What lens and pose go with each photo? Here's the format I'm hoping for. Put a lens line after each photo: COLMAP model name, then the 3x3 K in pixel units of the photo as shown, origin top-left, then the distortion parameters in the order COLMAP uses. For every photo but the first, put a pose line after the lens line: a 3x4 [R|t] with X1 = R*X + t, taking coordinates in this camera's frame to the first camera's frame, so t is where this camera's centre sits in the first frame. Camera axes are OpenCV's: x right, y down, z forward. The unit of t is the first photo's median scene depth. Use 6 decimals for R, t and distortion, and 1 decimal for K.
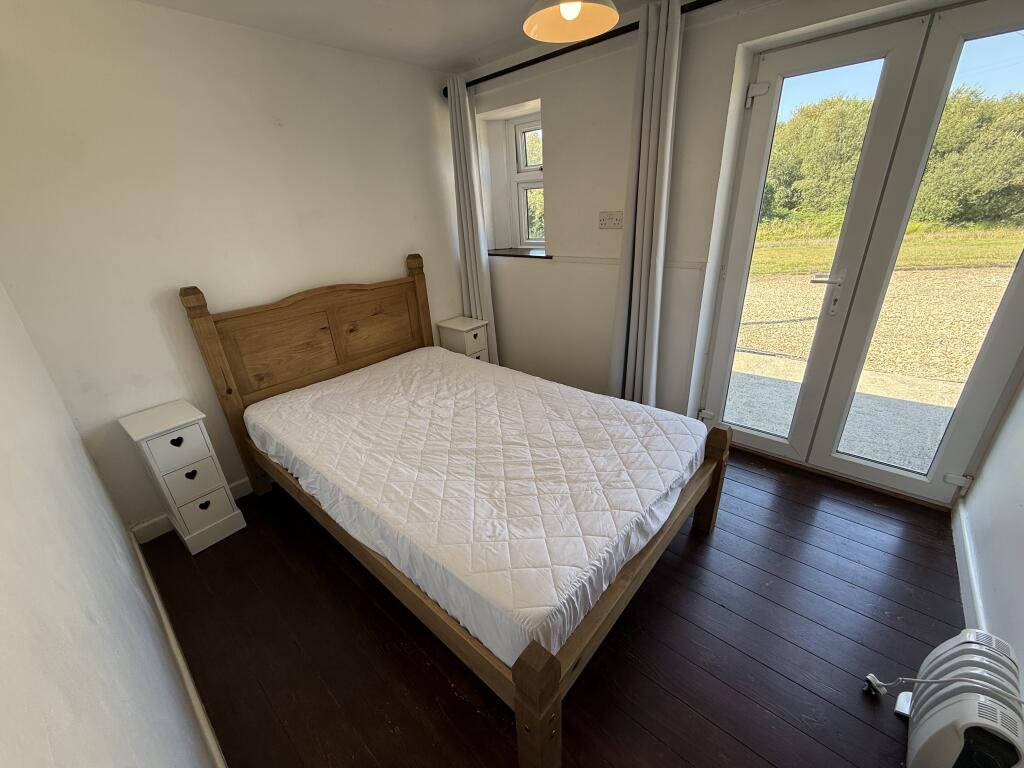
lens RADIAL K [[409.4, 0, 508.4], [0, 409.4, 385.3], [0, 0, 1]] dist [-0.001496, 0.000672]
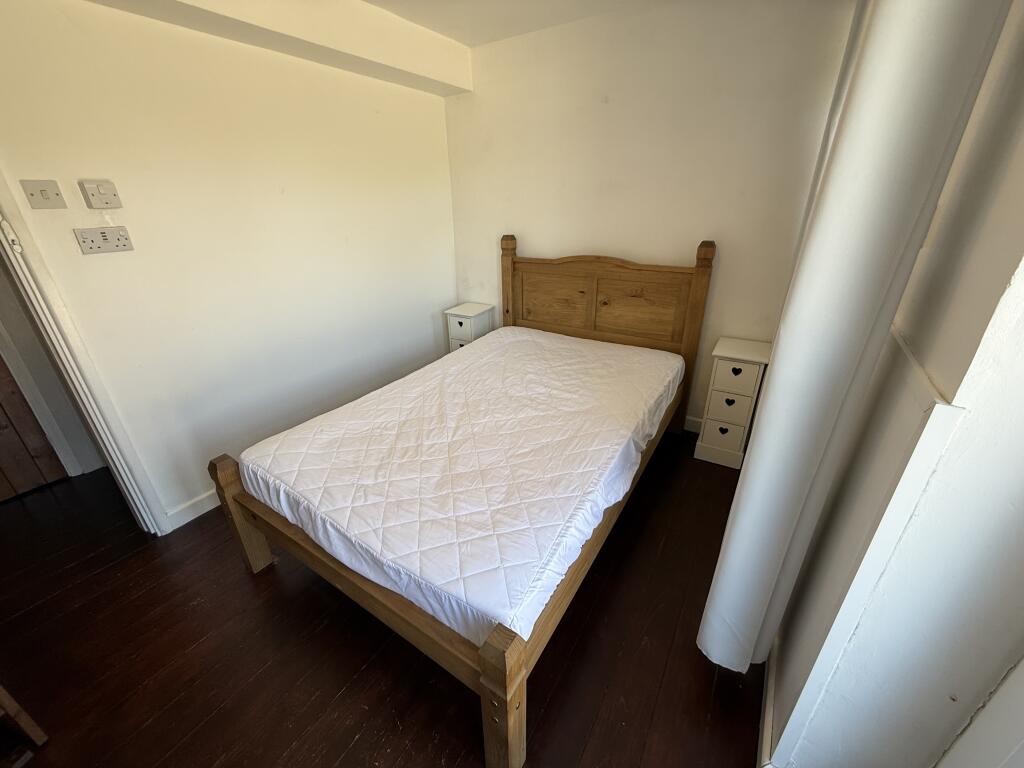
lens RADIAL K [[409.4, 0, 509.8], [0, 409.4, 386.1], [0, 0, 1]] dist [-0.001496, 0.000672]
pose [[0.158786, 0.460267, -0.873465, 0.628959], [-0.384907, 0.843548, 0.374531, -0.276425], [0.909194, 0.276732, 0.311104, 0.575220]]
